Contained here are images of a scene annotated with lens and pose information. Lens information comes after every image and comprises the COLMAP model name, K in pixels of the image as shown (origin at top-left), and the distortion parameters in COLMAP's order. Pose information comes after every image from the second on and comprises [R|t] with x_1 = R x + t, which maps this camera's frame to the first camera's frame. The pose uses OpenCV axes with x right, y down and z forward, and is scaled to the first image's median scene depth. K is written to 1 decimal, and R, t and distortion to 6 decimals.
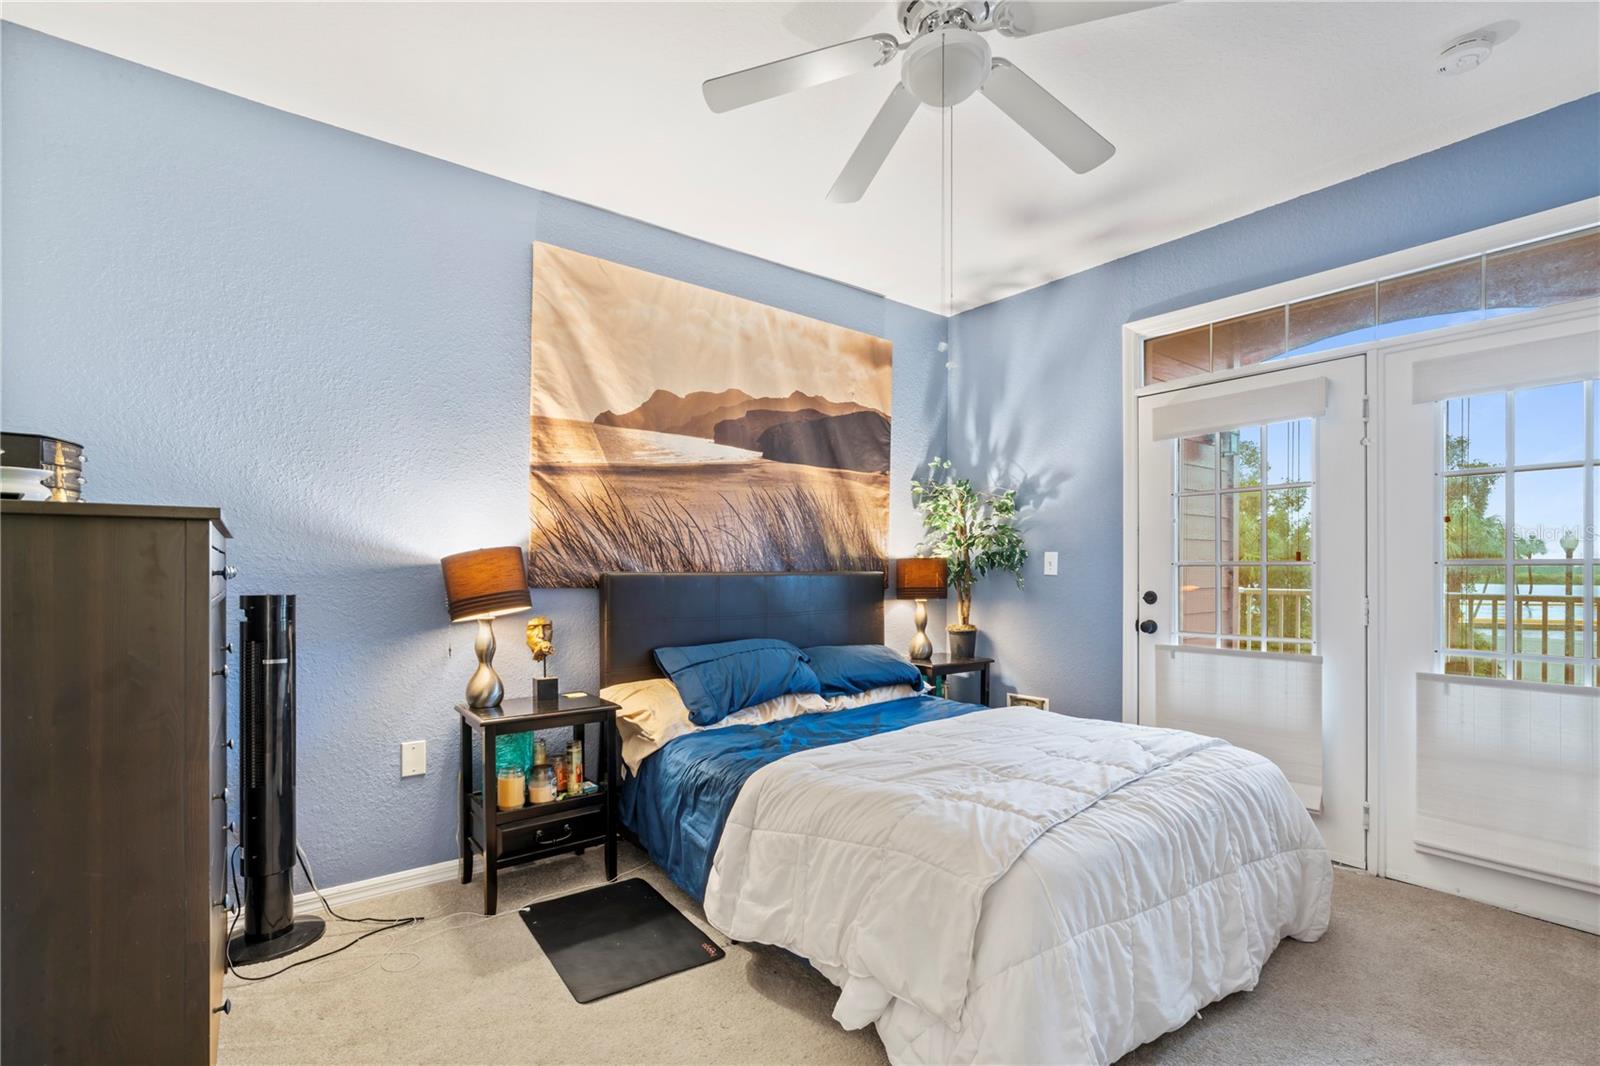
lens RADIAL K [[725.7, 0, 809.4], [0, 725.7, 569.2], [0, 0, 1]] dist [-0.008008, 0.004315]
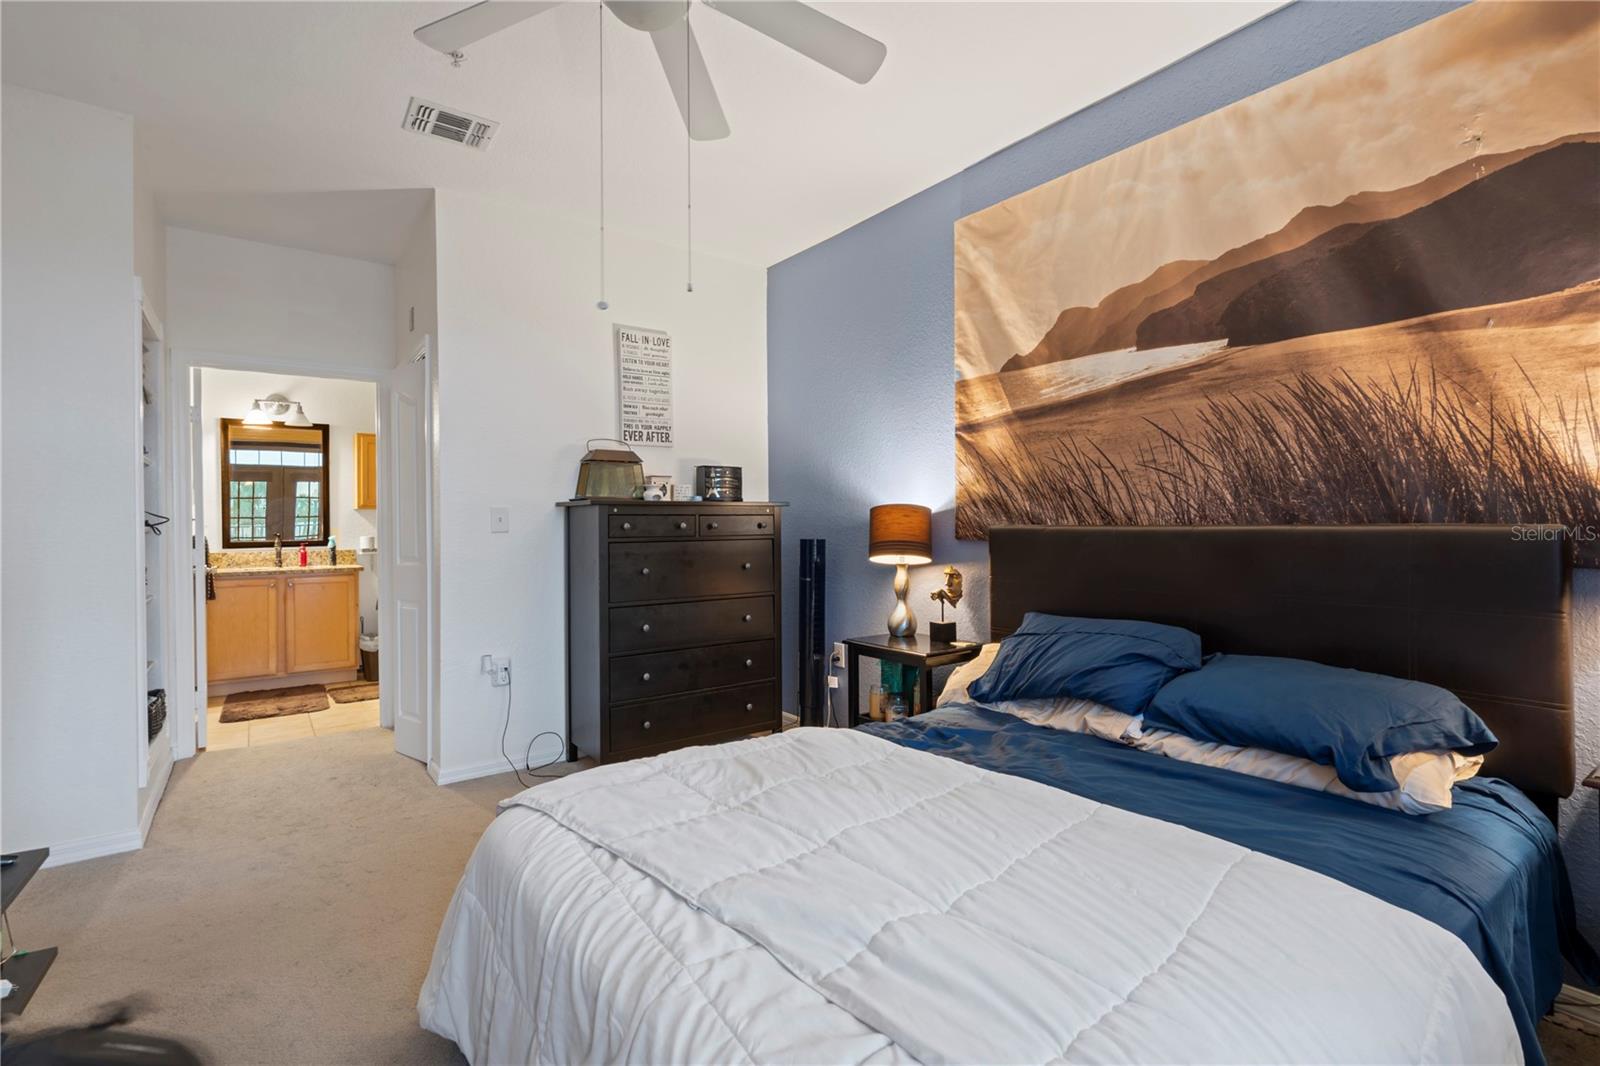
lens RADIAL K [[725.7, 0, 798.1], [0, 725.7, 522.1], [0, 0, 1]] dist [-0.008008, 0.004315]
pose [[-0.017904, -0.003908, -0.999832, 0.638495], [0.003361, 0.999986, -0.003969, 0.002533], [0.999834, -0.003432, -0.017890, 0.696360]]
